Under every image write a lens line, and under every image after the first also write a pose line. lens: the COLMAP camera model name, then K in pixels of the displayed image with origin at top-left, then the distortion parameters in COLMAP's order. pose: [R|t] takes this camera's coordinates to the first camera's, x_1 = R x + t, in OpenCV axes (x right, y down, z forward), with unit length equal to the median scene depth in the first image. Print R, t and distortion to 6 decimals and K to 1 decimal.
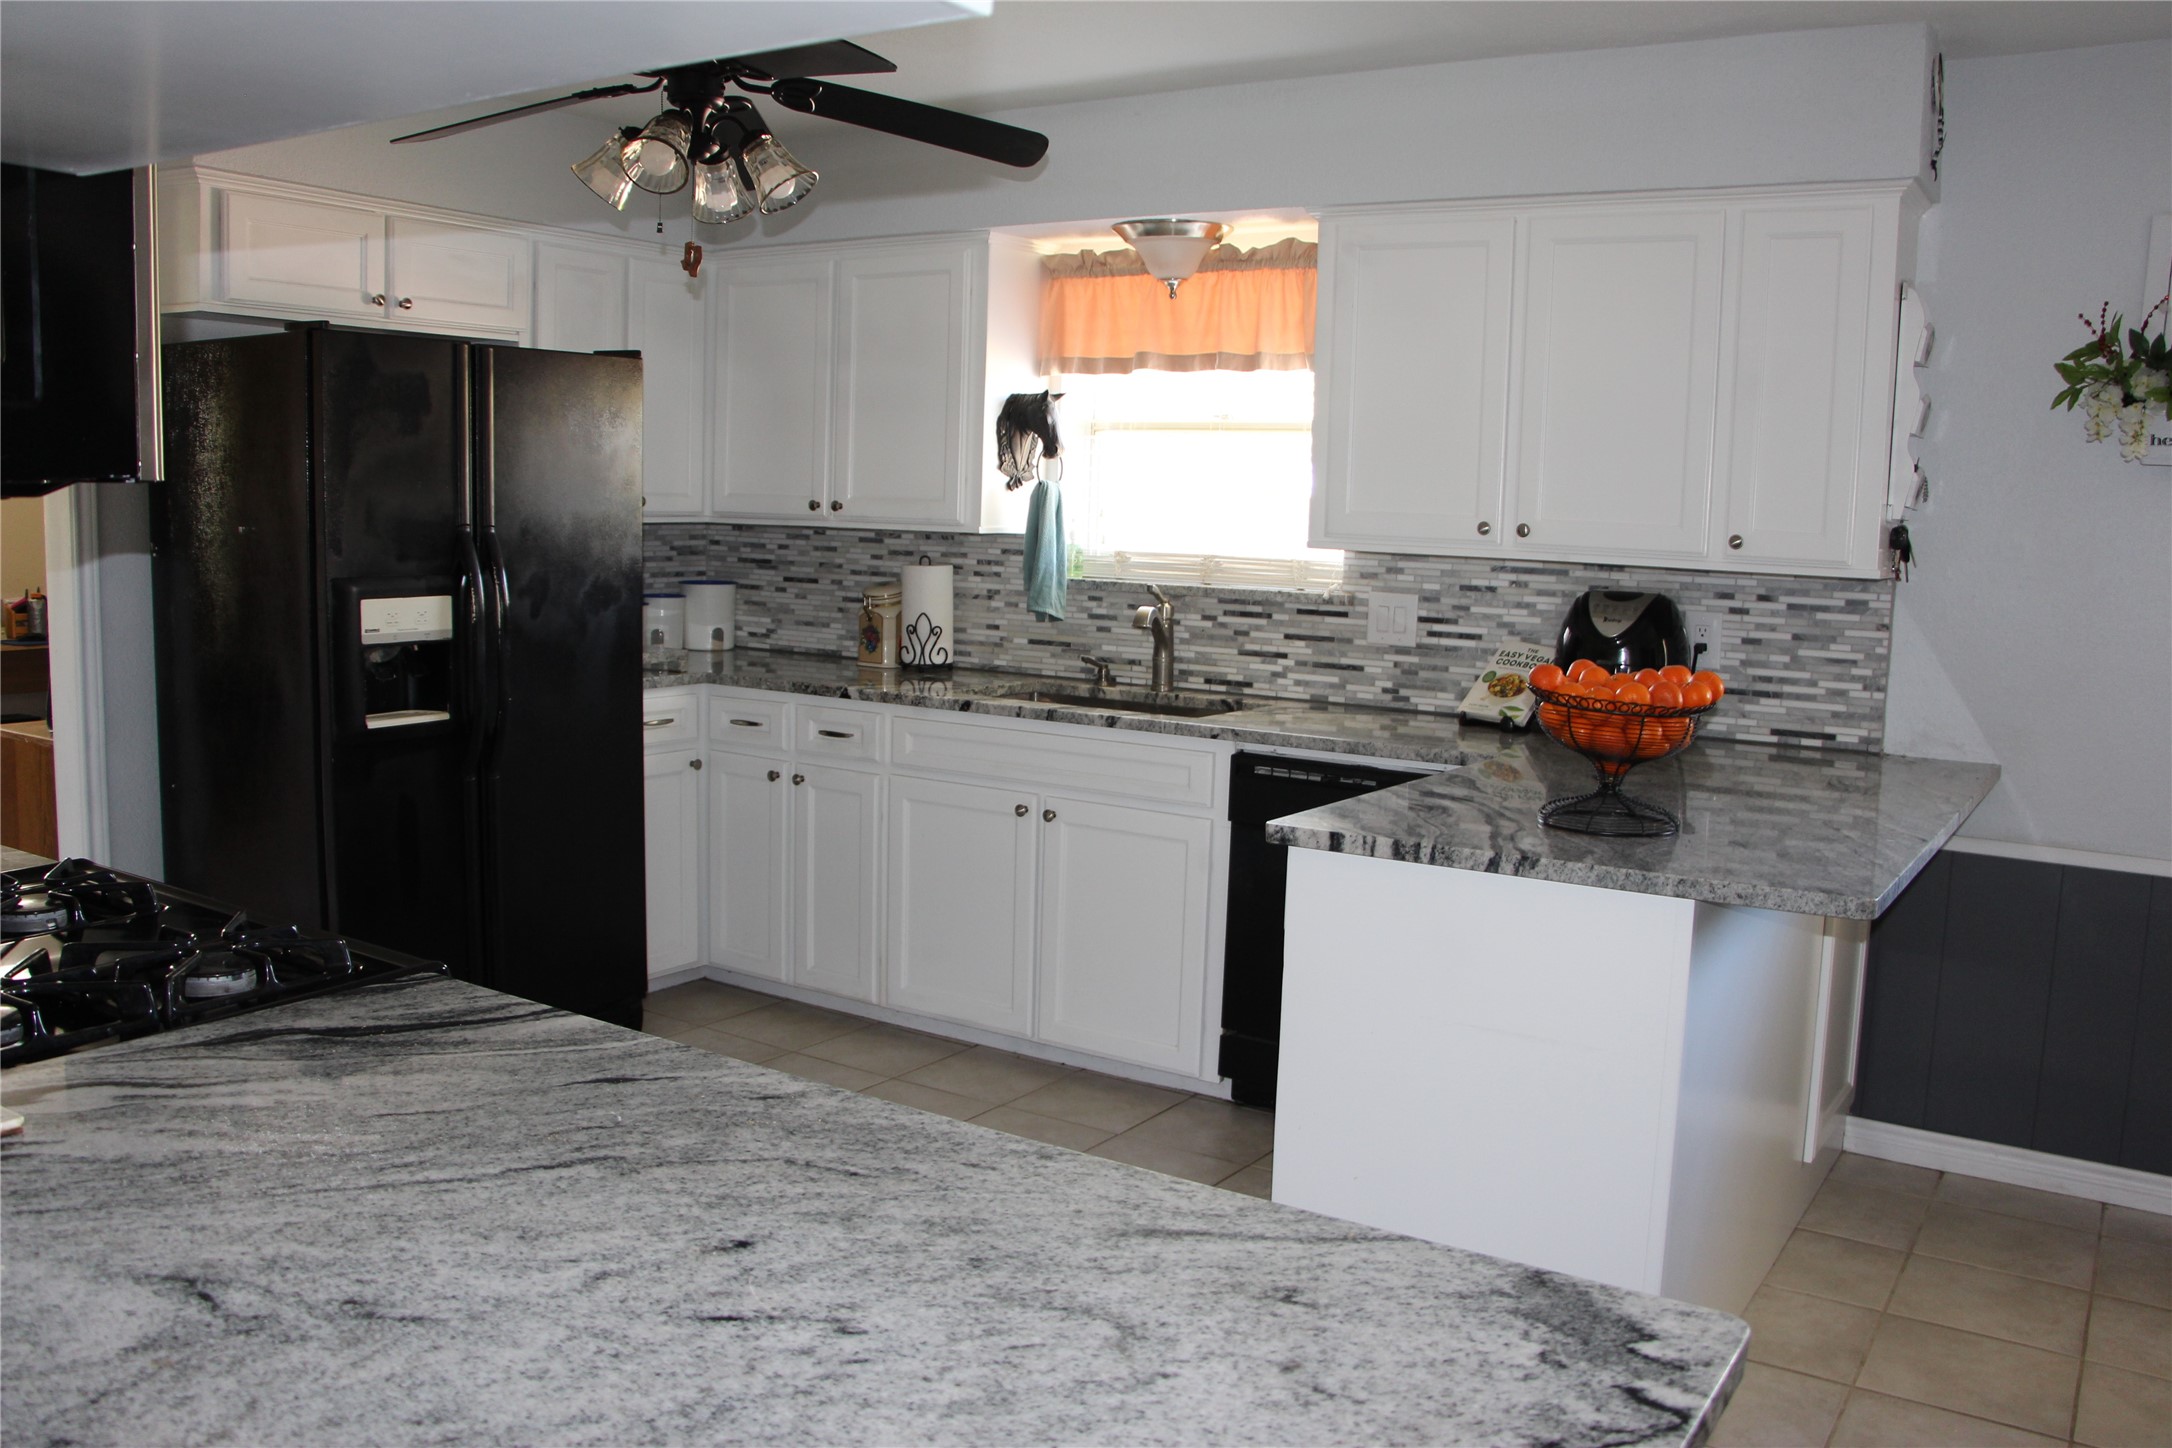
lens RADIAL K [[1776.7, 0, 1110.4], [0, 1776.7, 716.4], [0, 0, 1]] dist [-0.186905, 0.153501]
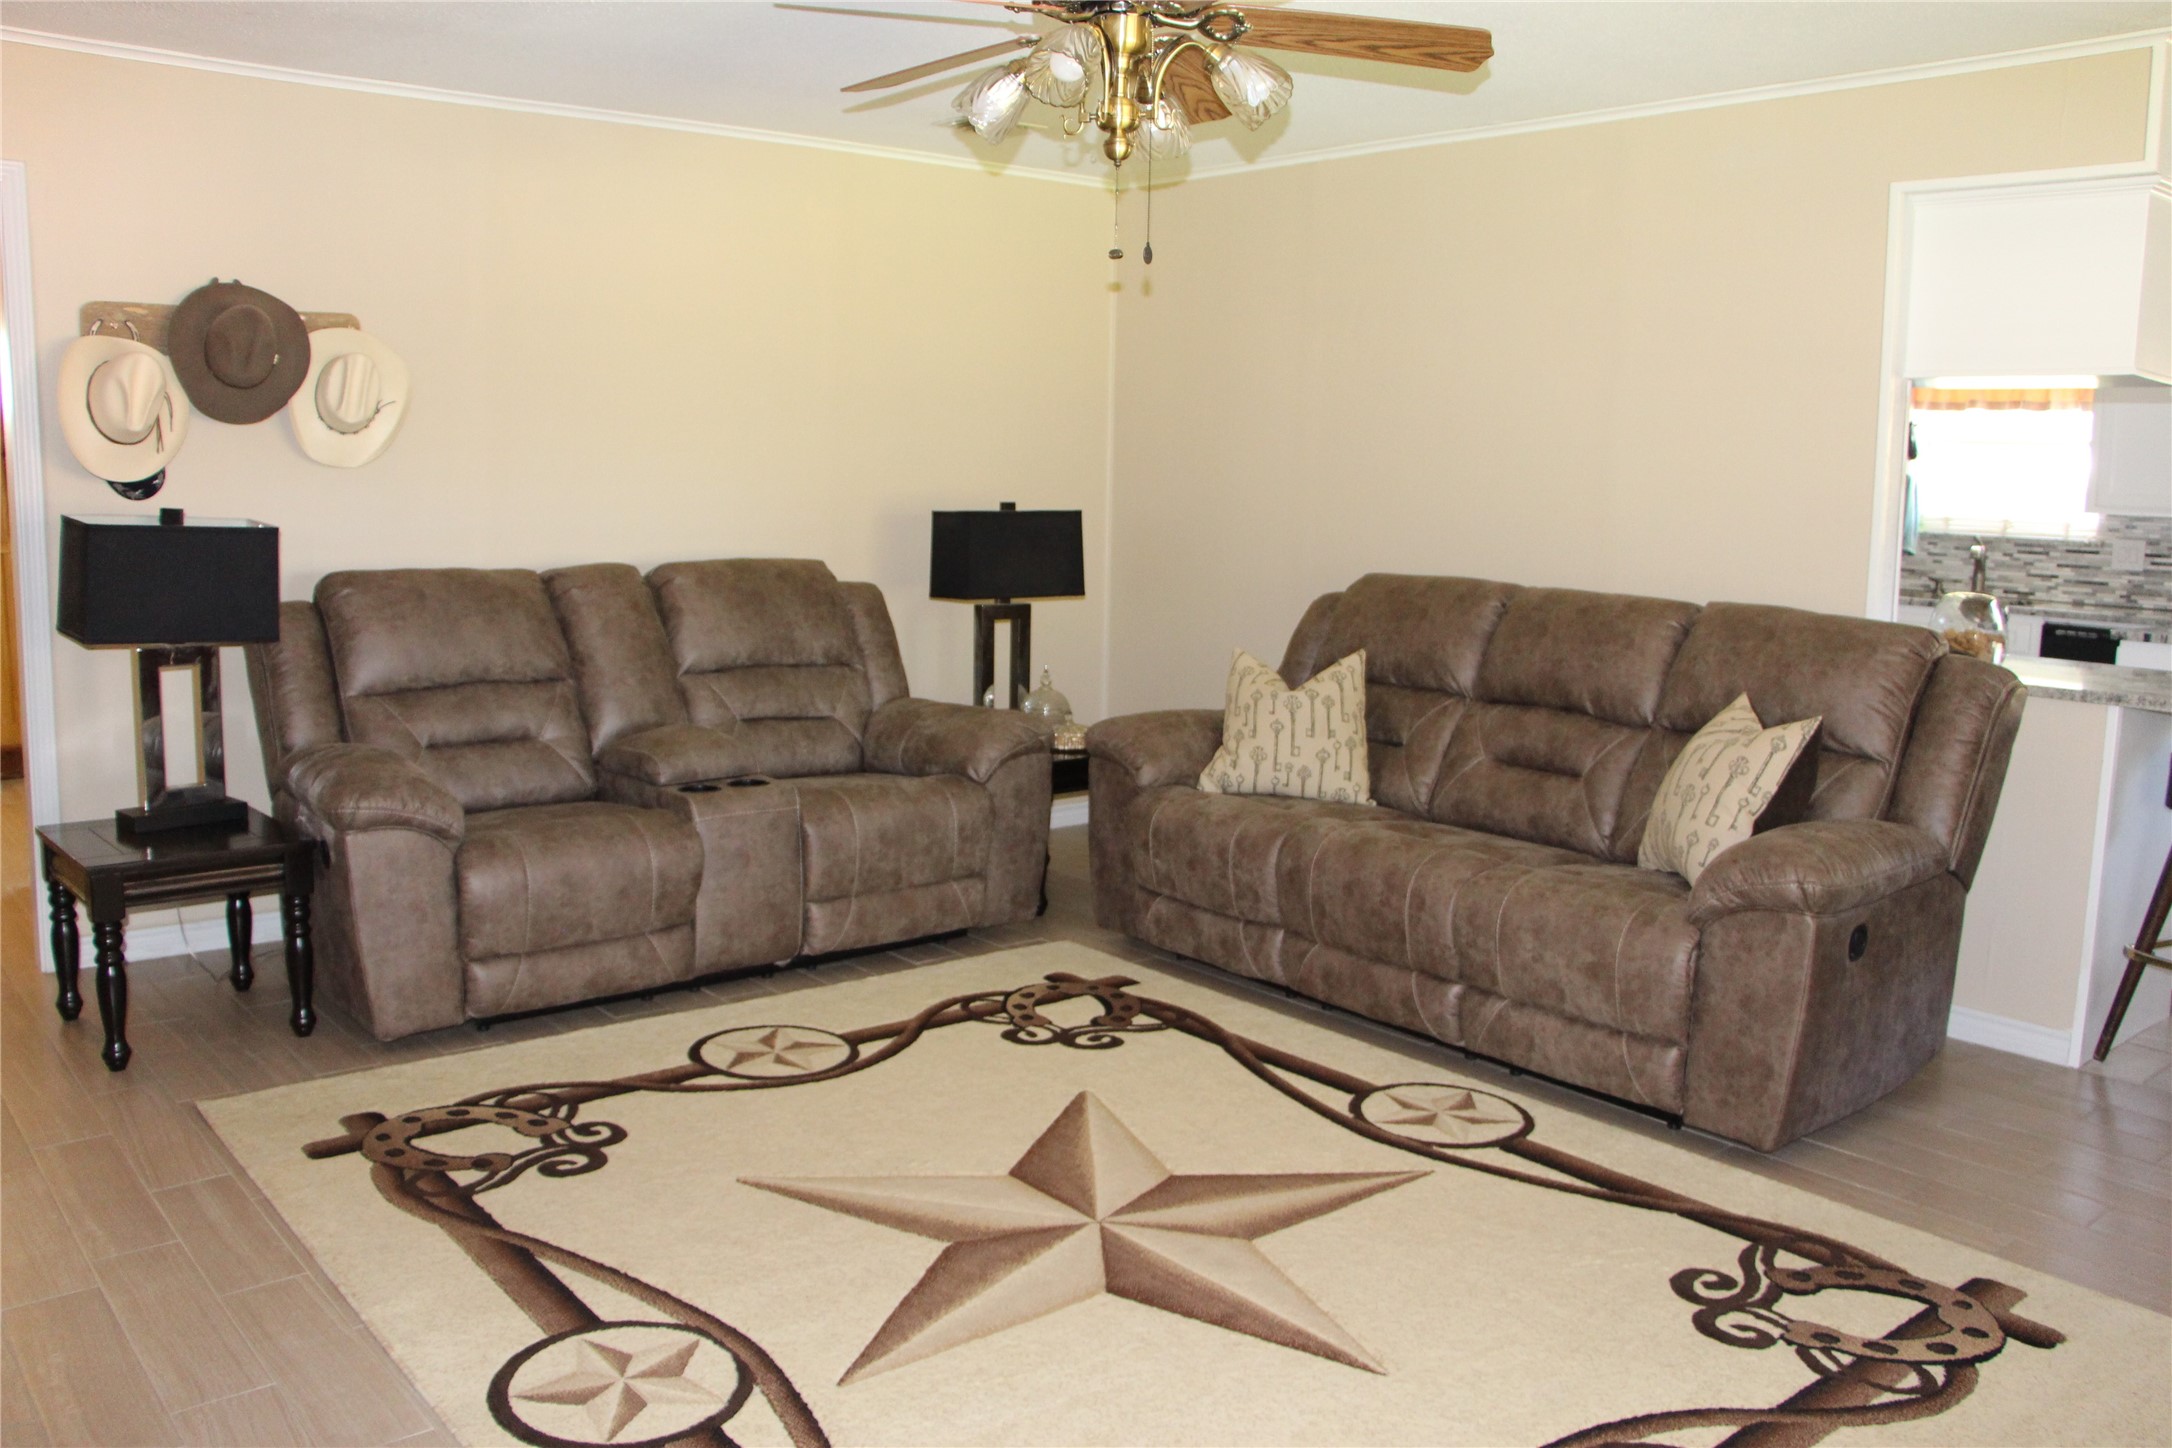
lens RADIAL K [[1774.6, 0, 1116.7], [0, 1774.6, 705.0], [0, 0, 1]] dist [-0.187719, 0.153112]
pose [[0.956455, 0.031202, -0.290208, -0.342015], [-0.029091, 0.999510, 0.011584, 0.114168], [0.290427, -0.002637, 0.956894, -0.981542]]
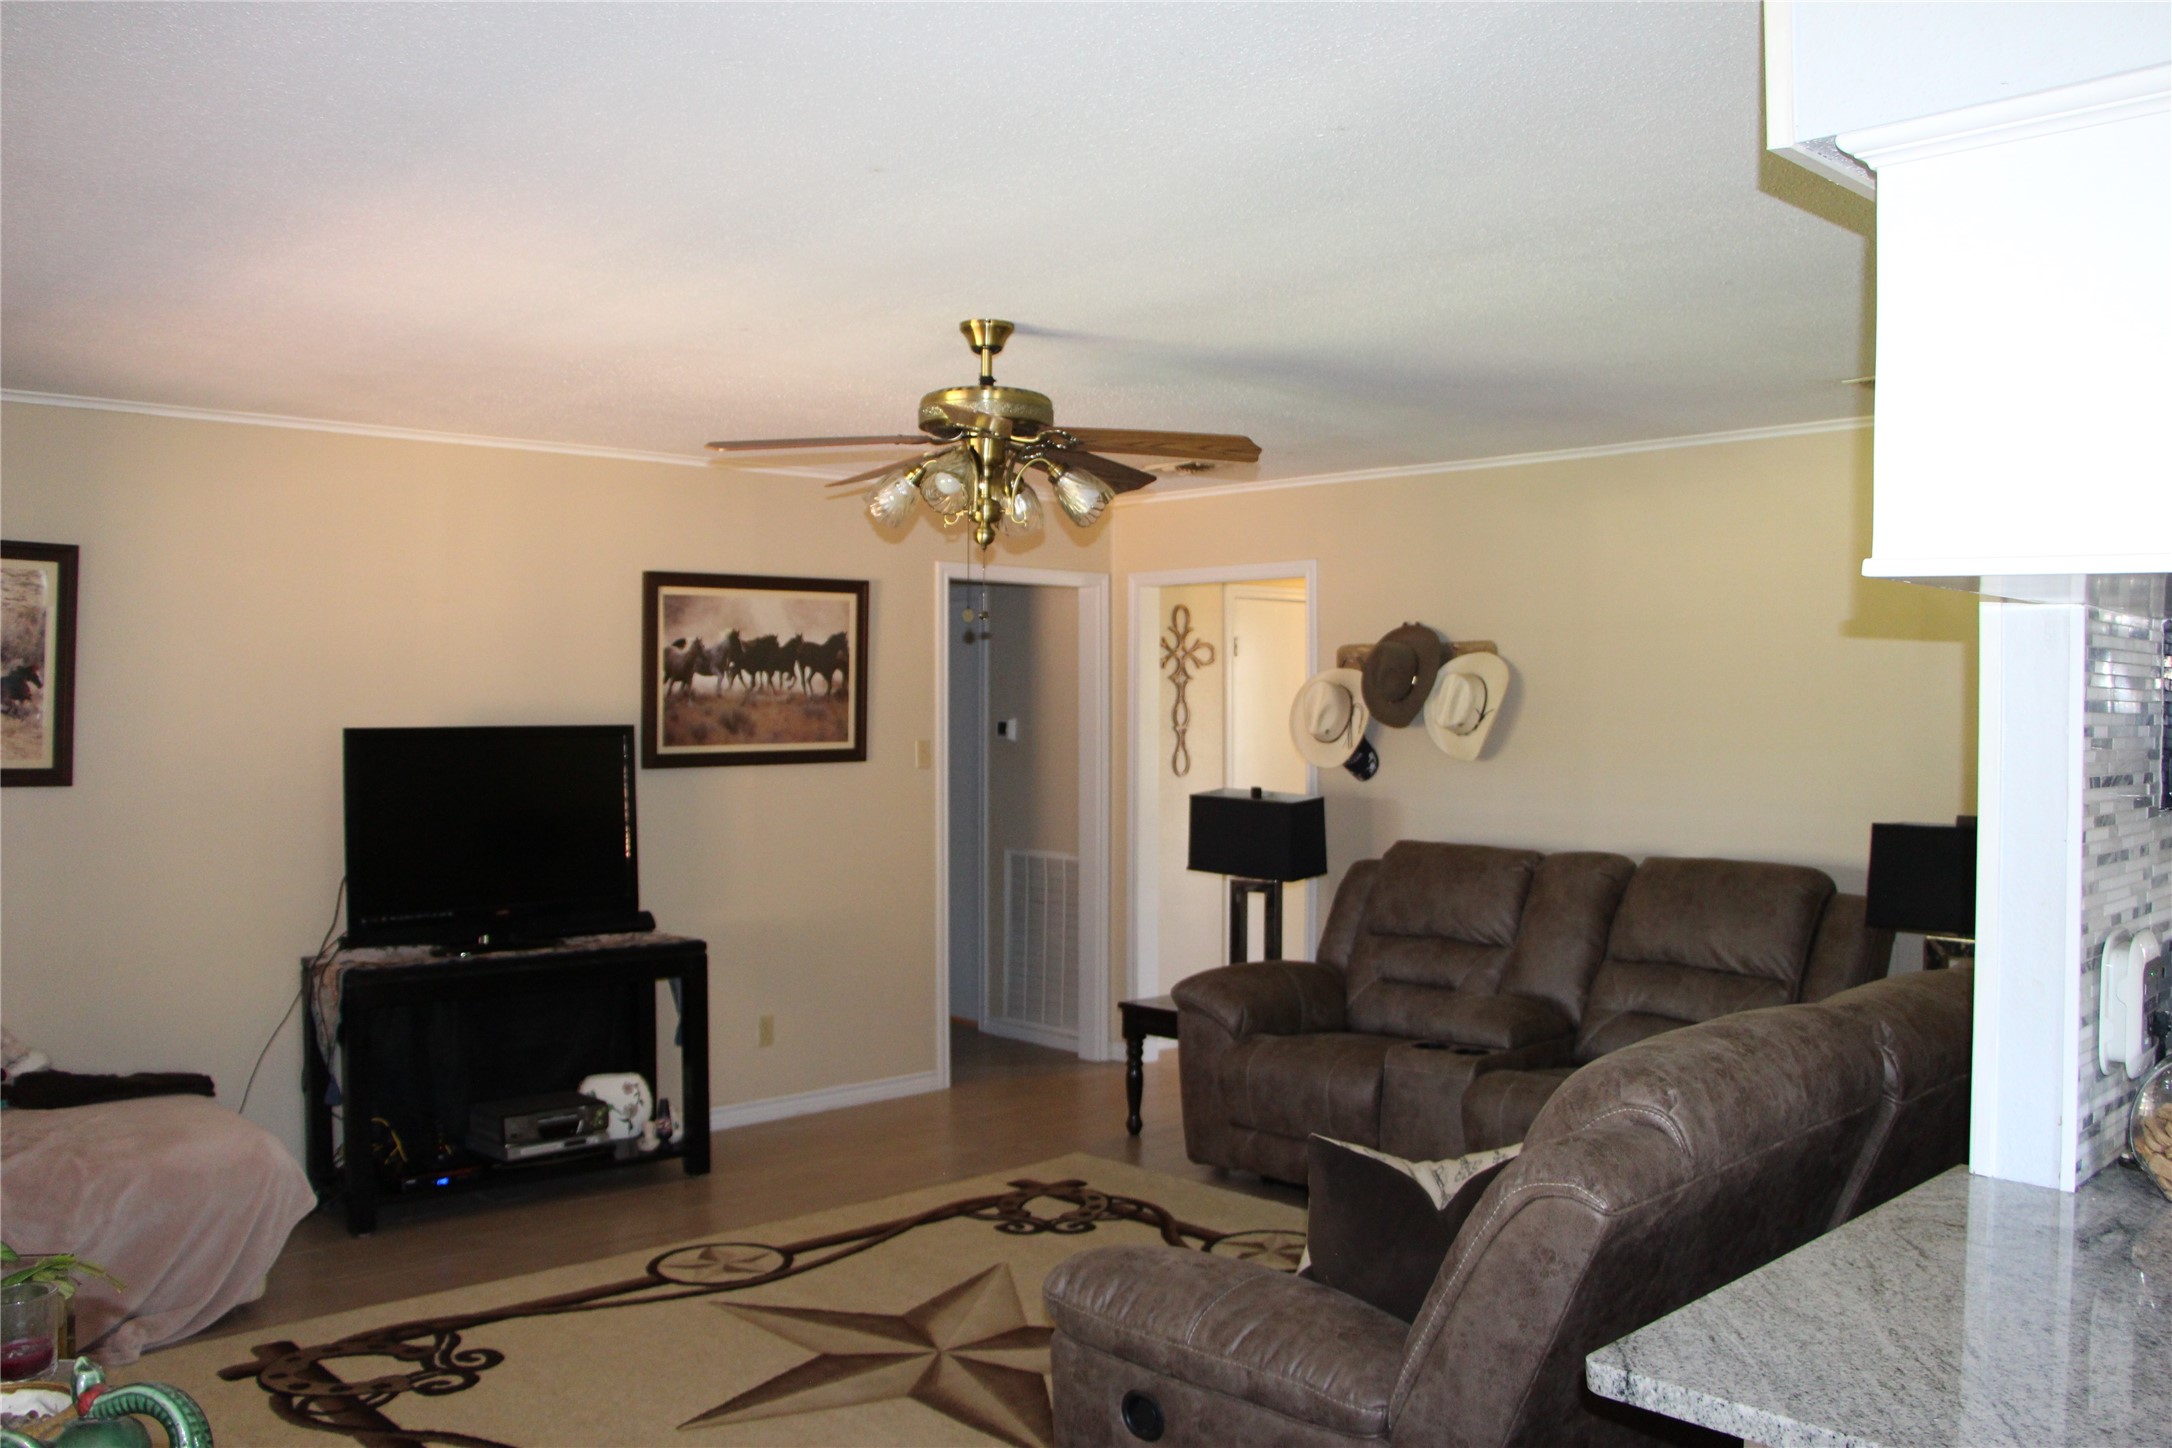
lens RADIAL K [[1835.8, 0, 1086.0], [0, 1835.8, 724.0], [0, 0, 1]] dist [-0.006713, 0.004722]
pose [[-0.255218, -0.026950, -0.966508, 0.447638], [-0.131341, 0.991312, 0.007041, -0.021686], [0.957921, 0.128739, -0.256540, 0.087734]]
